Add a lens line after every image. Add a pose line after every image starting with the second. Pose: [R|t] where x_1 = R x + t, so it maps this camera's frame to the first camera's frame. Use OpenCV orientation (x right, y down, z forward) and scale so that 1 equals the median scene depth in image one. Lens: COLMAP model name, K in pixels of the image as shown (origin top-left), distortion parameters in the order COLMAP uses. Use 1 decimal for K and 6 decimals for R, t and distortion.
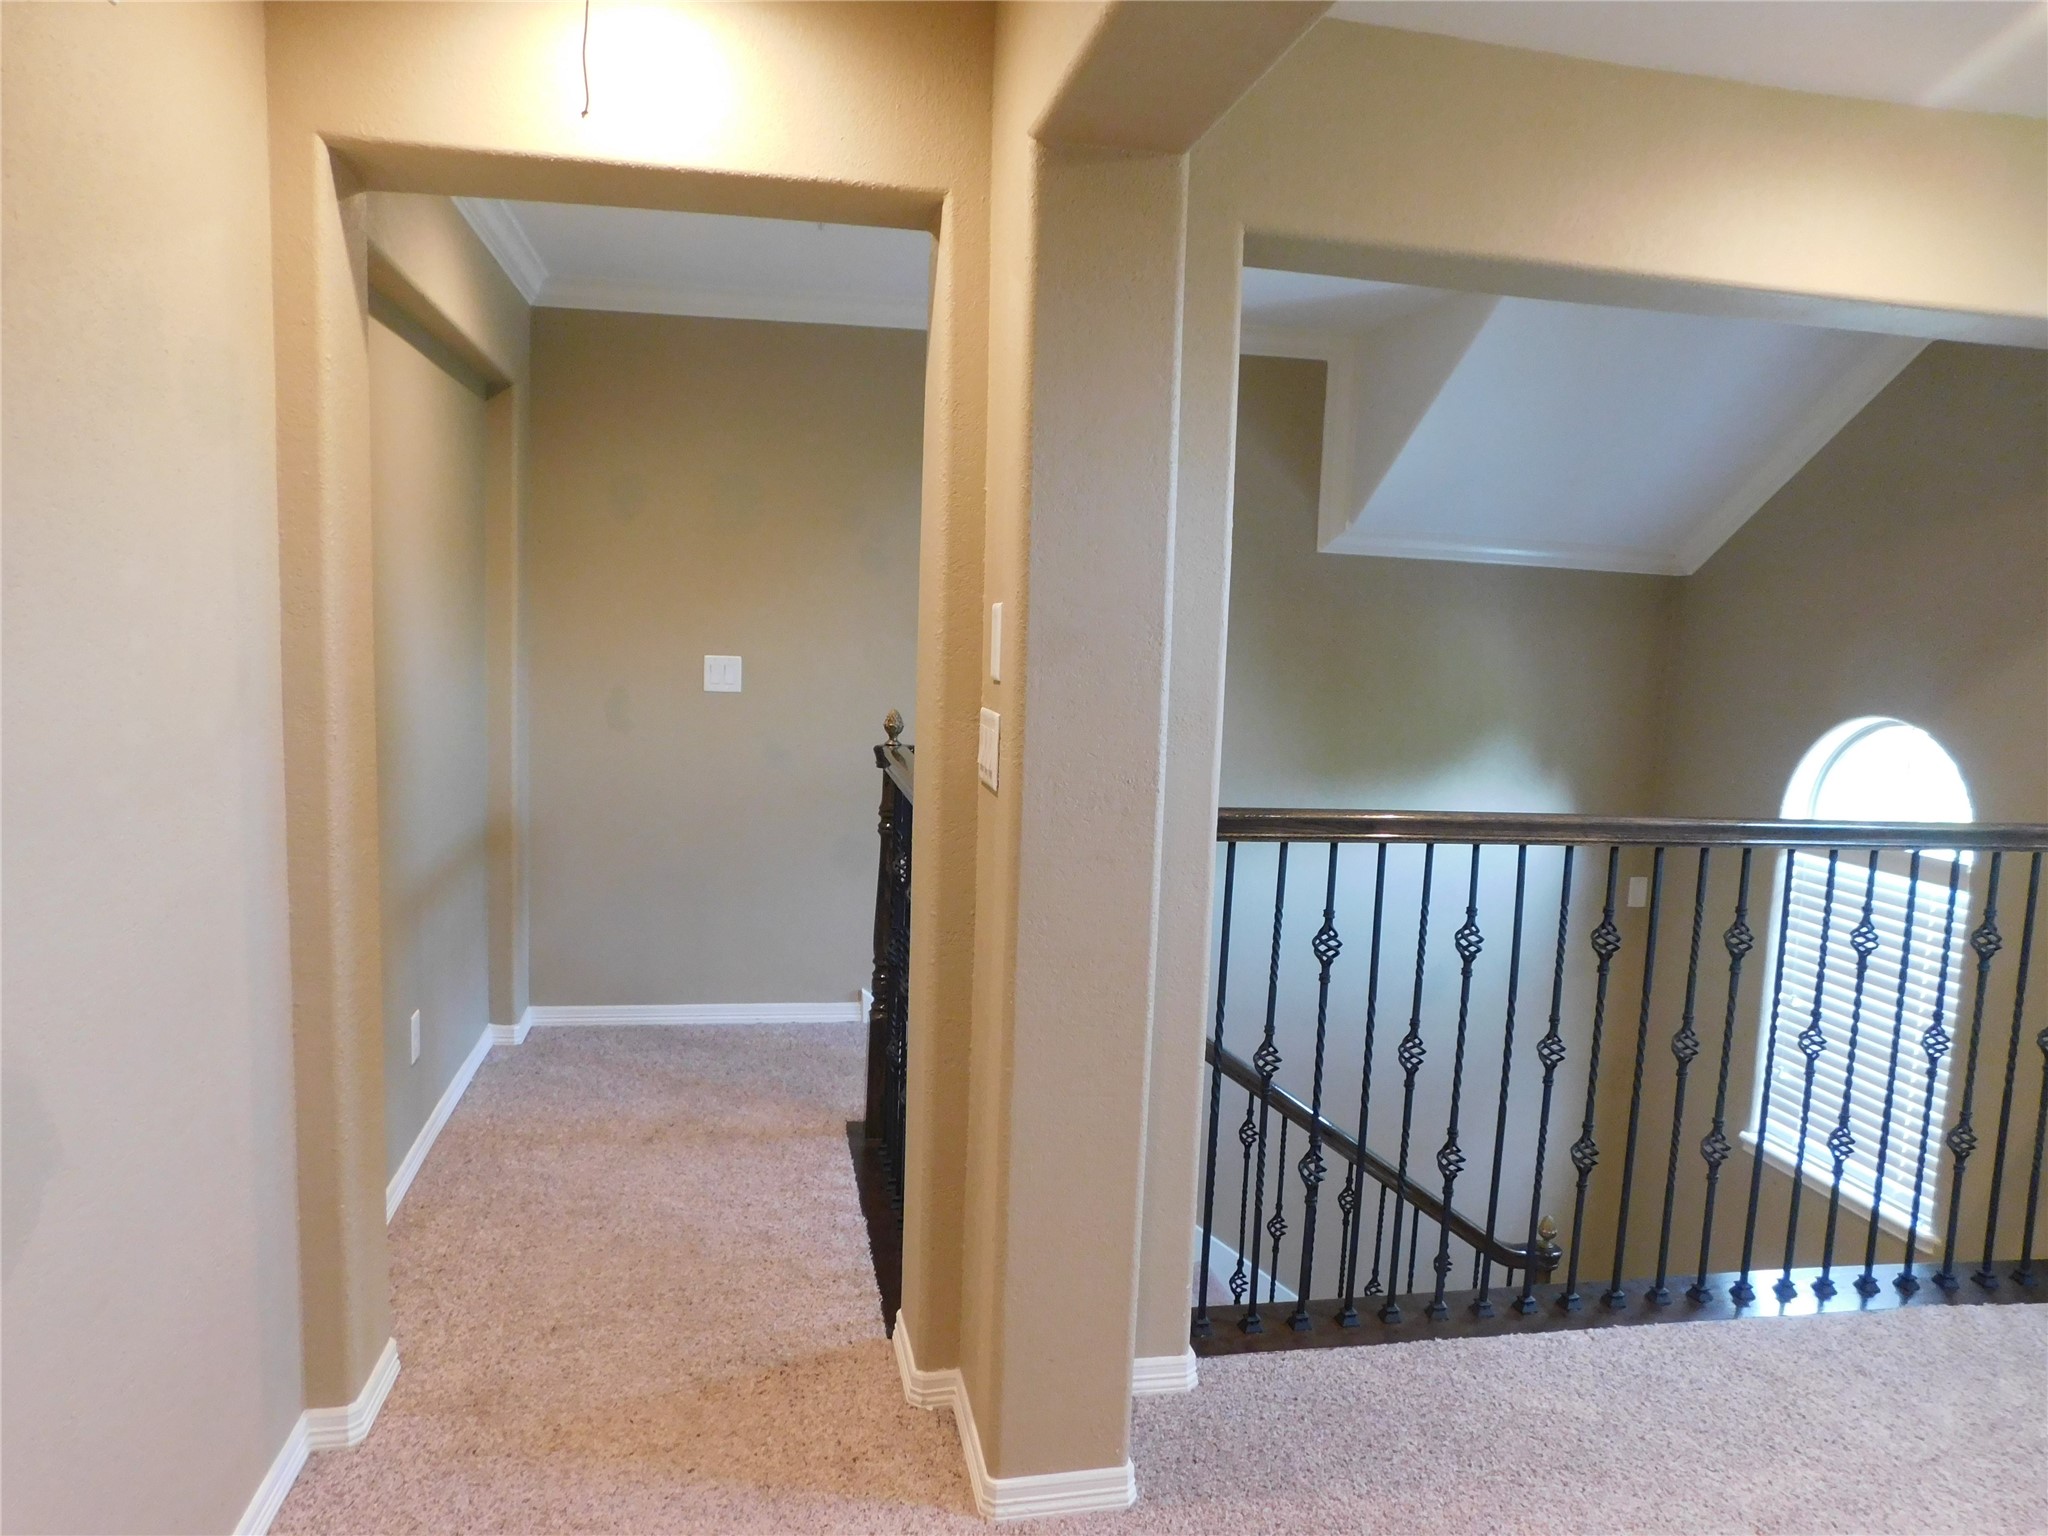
lens RADIAL K [[1398.0, 0, 1043.3], [0, 1398.0, 777.7], [0, 0, 1]] dist [-0.085601, 0.081901]
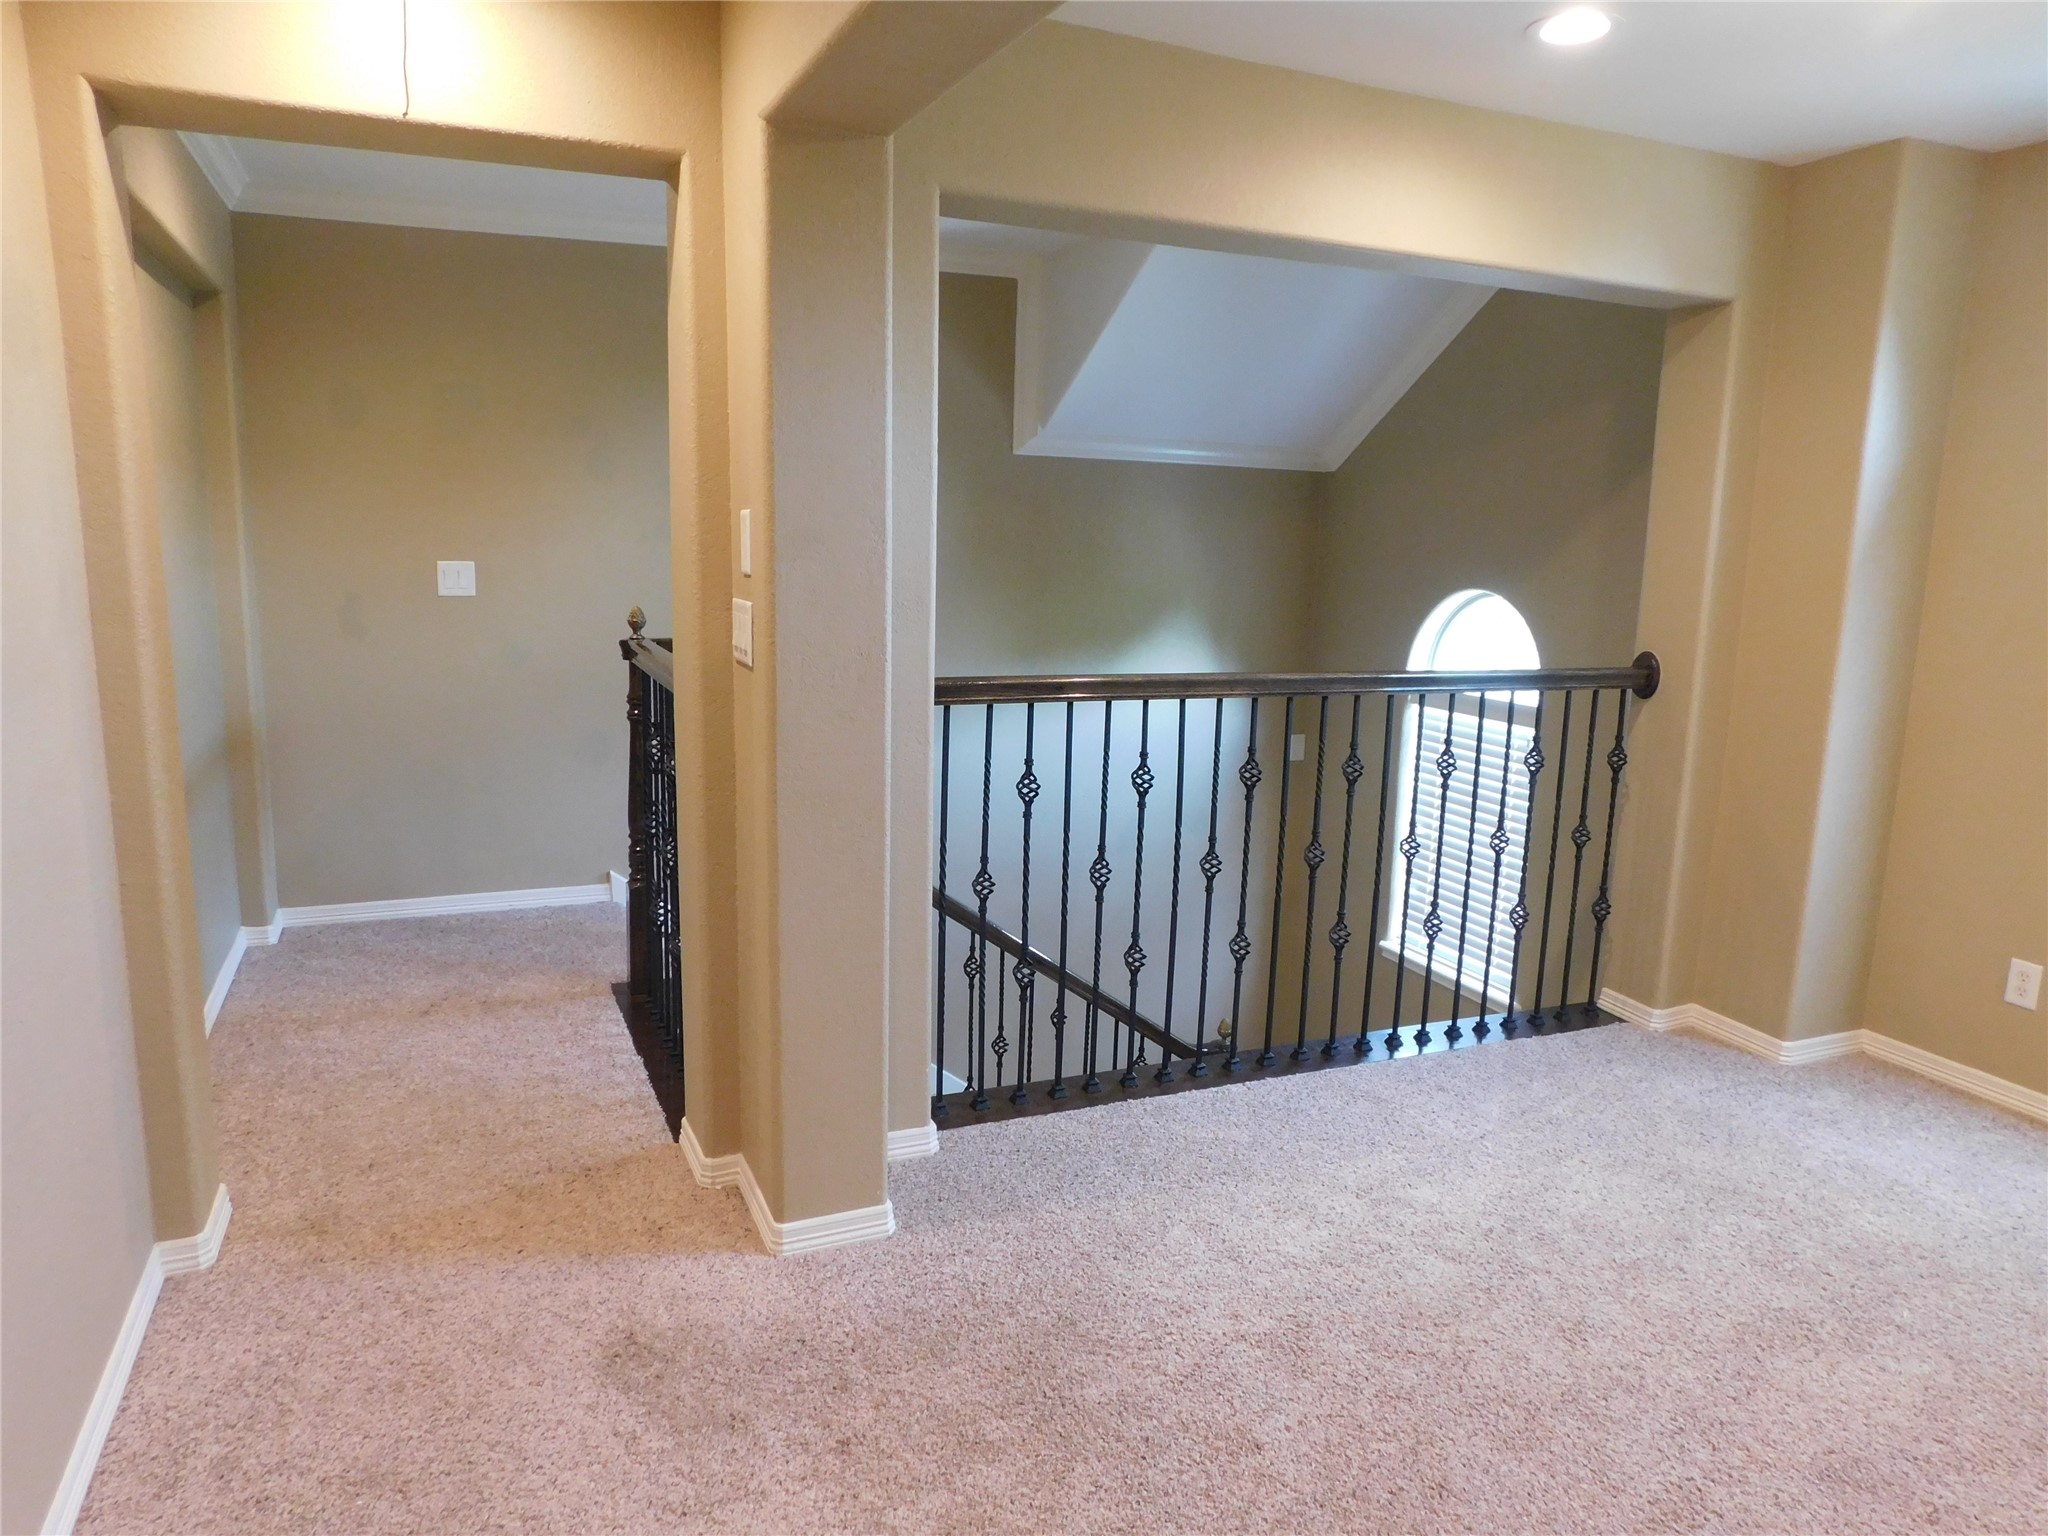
lens RADIAL K [[1365.2, 0, 1014.7], [0, 1365.2, 769.6], [0, 0, 1]] dist [-0.069402, 0.065614]
pose [[0.982038, -0.049145, 0.182171, -0.023749], [0.035939, 0.996528, 0.075097, 0.014558], [-0.185229, -0.067201, 0.980395, -0.161971]]
